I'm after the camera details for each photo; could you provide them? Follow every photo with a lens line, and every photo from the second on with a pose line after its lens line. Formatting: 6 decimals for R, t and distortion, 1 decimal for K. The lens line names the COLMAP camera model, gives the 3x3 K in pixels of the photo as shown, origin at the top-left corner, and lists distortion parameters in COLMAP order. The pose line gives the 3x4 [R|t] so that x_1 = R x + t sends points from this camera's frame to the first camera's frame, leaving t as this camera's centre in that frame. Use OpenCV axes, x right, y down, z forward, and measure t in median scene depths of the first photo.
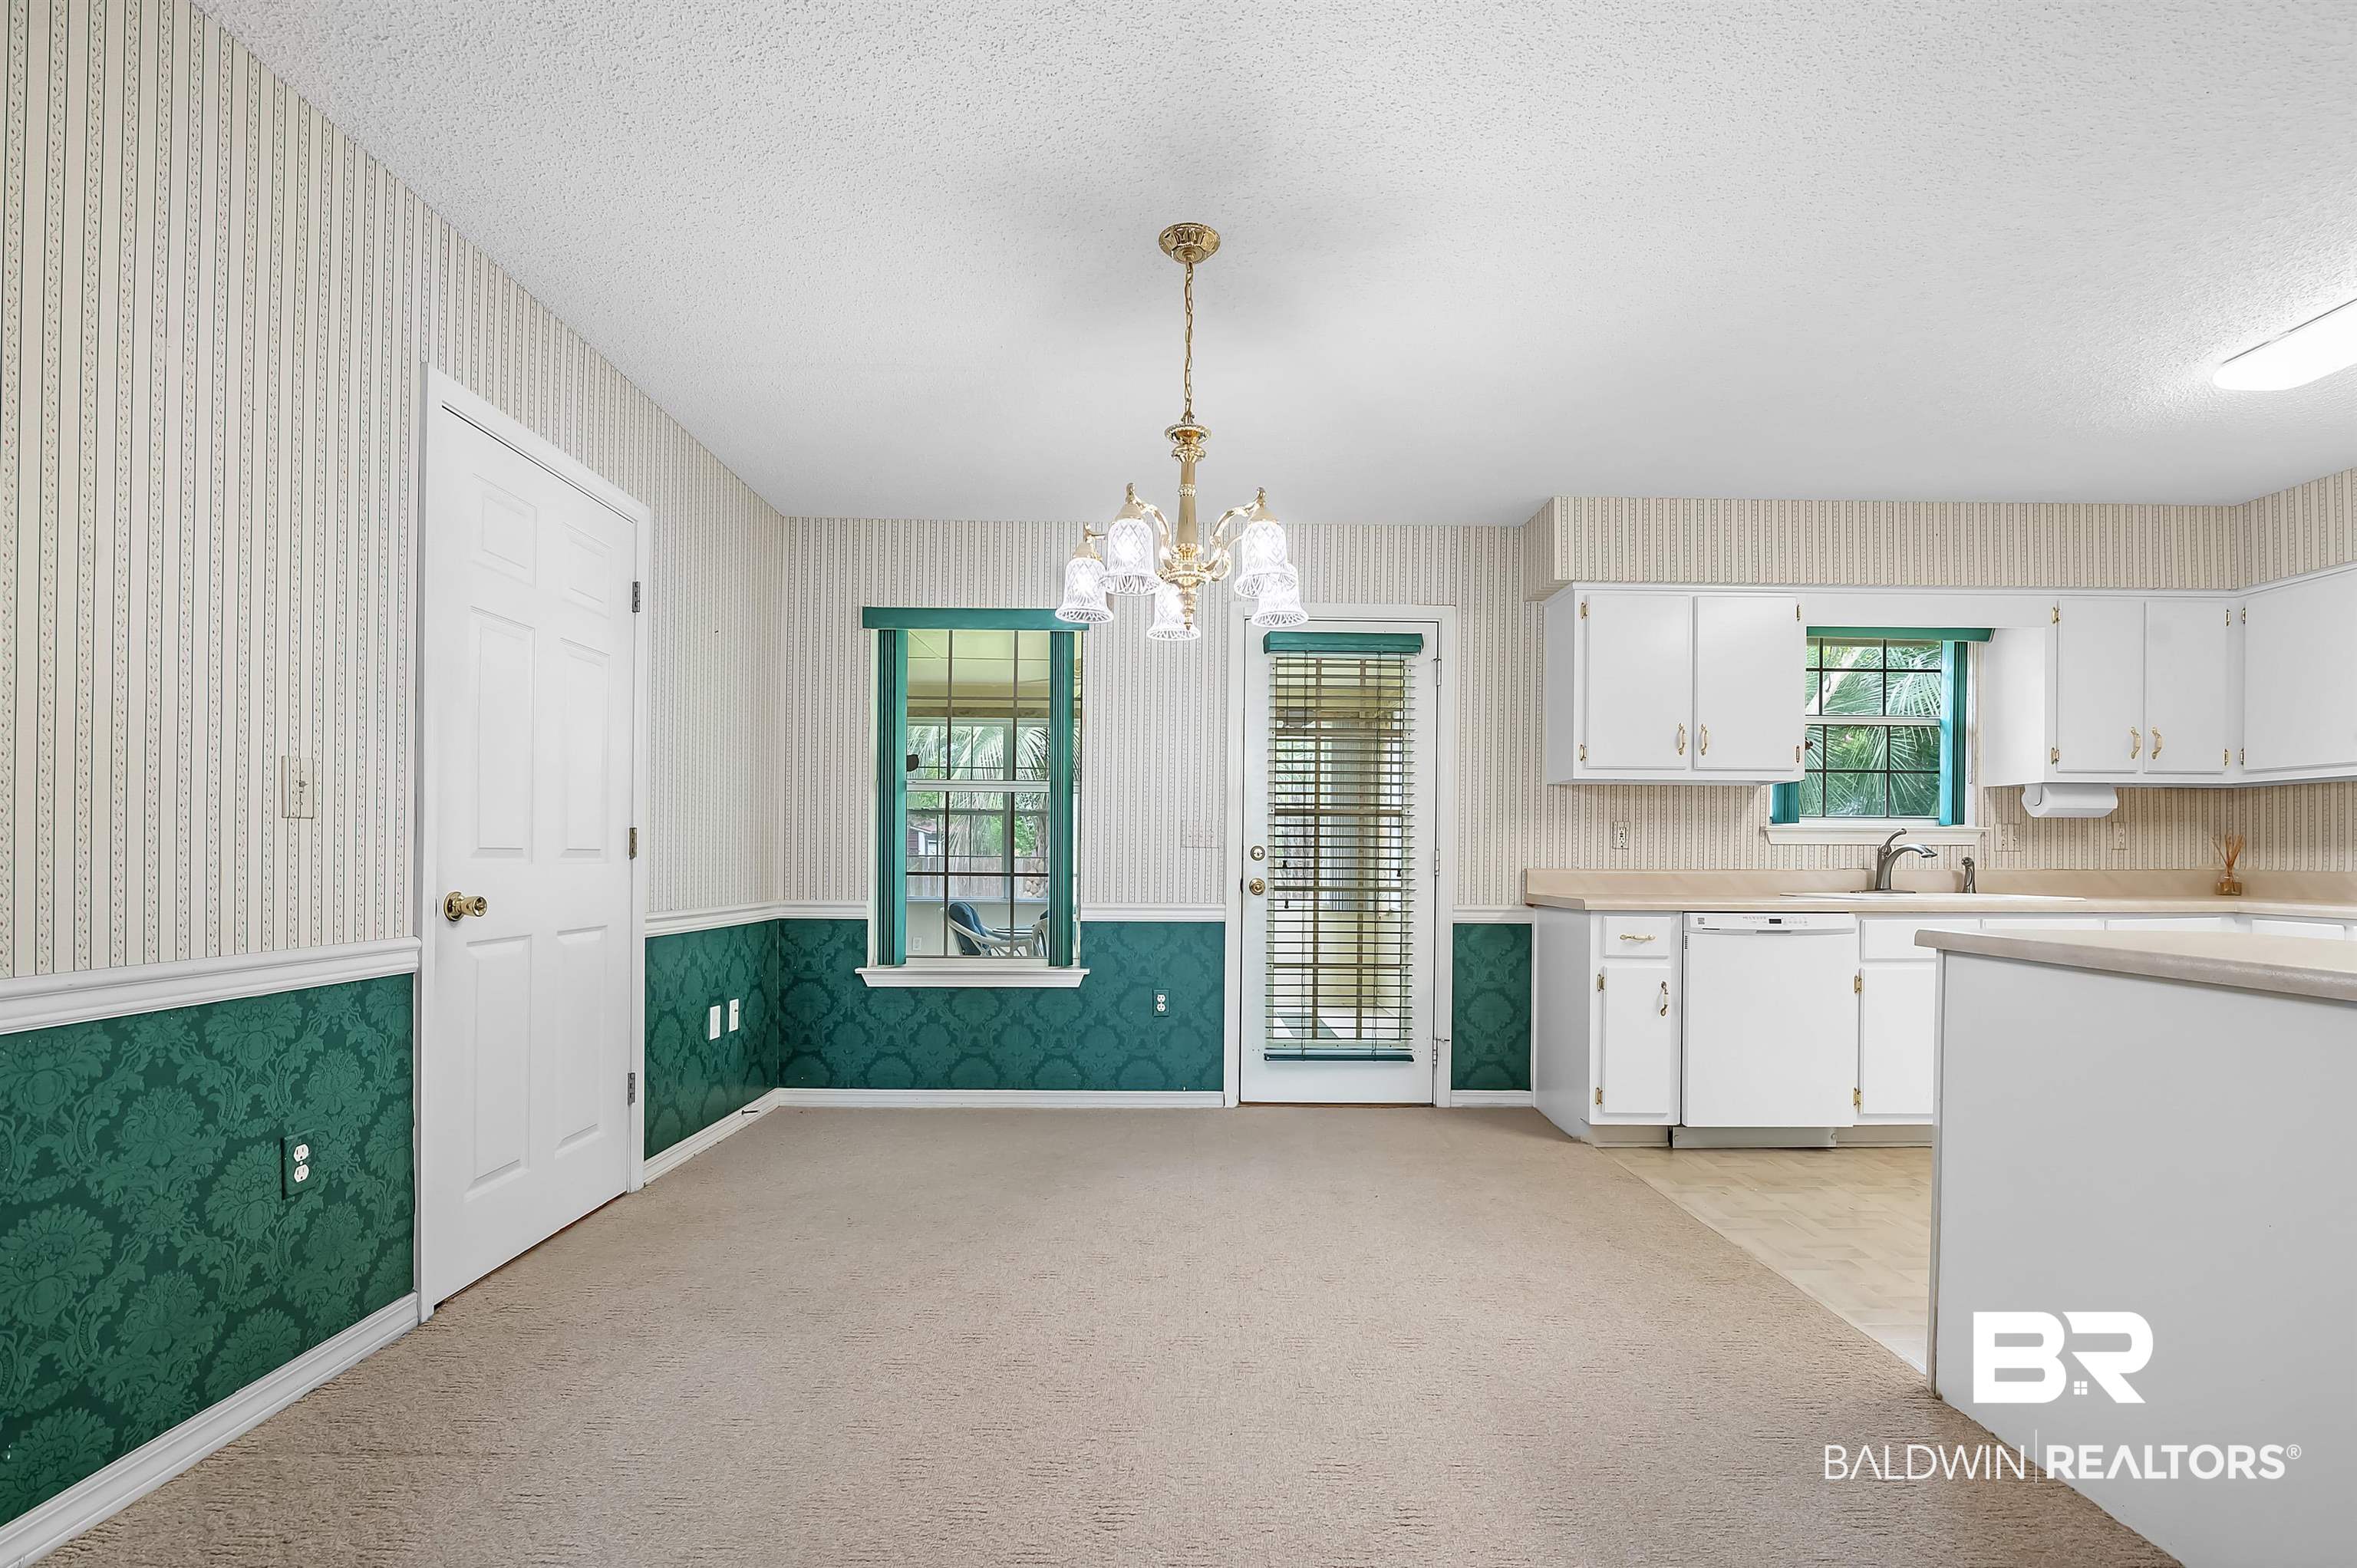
lens RADIAL K [[1029.1, 0, 1188.9], [0, 1029.1, 858.7], [0, 0, 1]] dist [-0.006213, -0.001501]
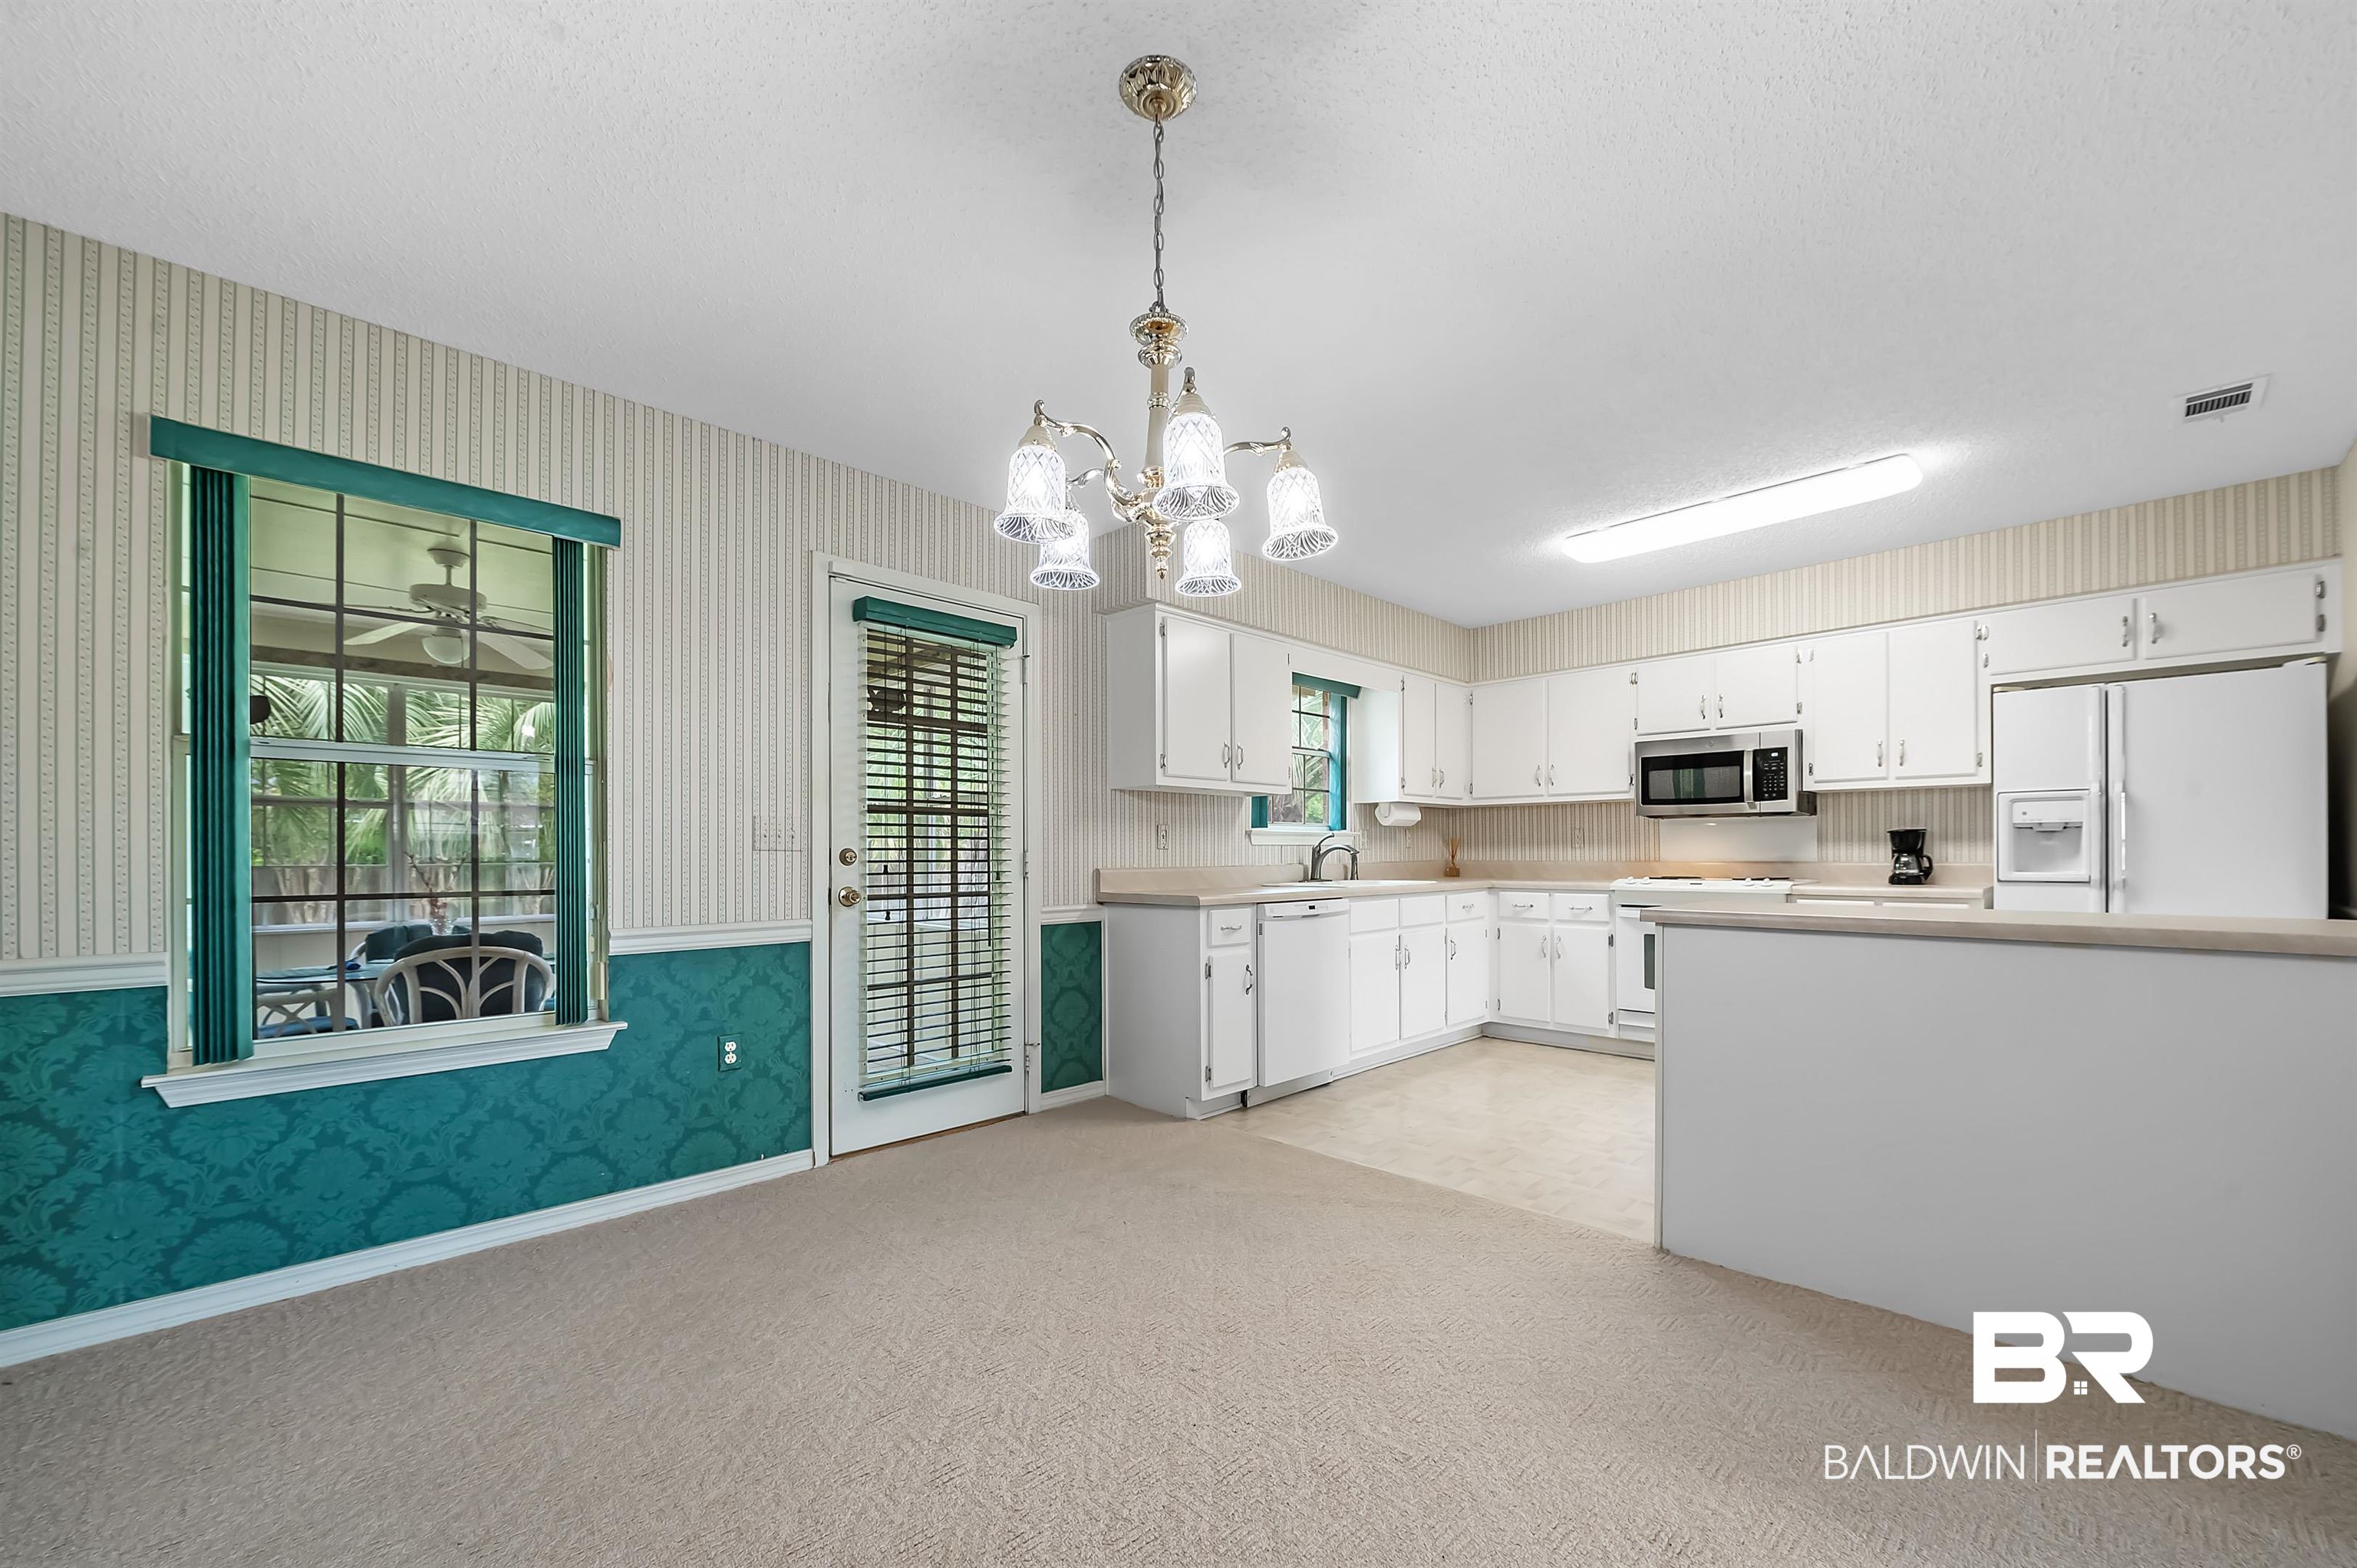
lens RADIAL K [[935.0, 0, 1193.8], [0, 935.0, 858.3], [0, 0, 1]] dist [-0.002368, -0.001452]
pose [[0.711249, -0.012878, 0.702823, -0.272908], [0.011976, 0.999909, 0.006201, -0.005753], [-0.702839, 0.004006, 0.711338, 0.259798]]
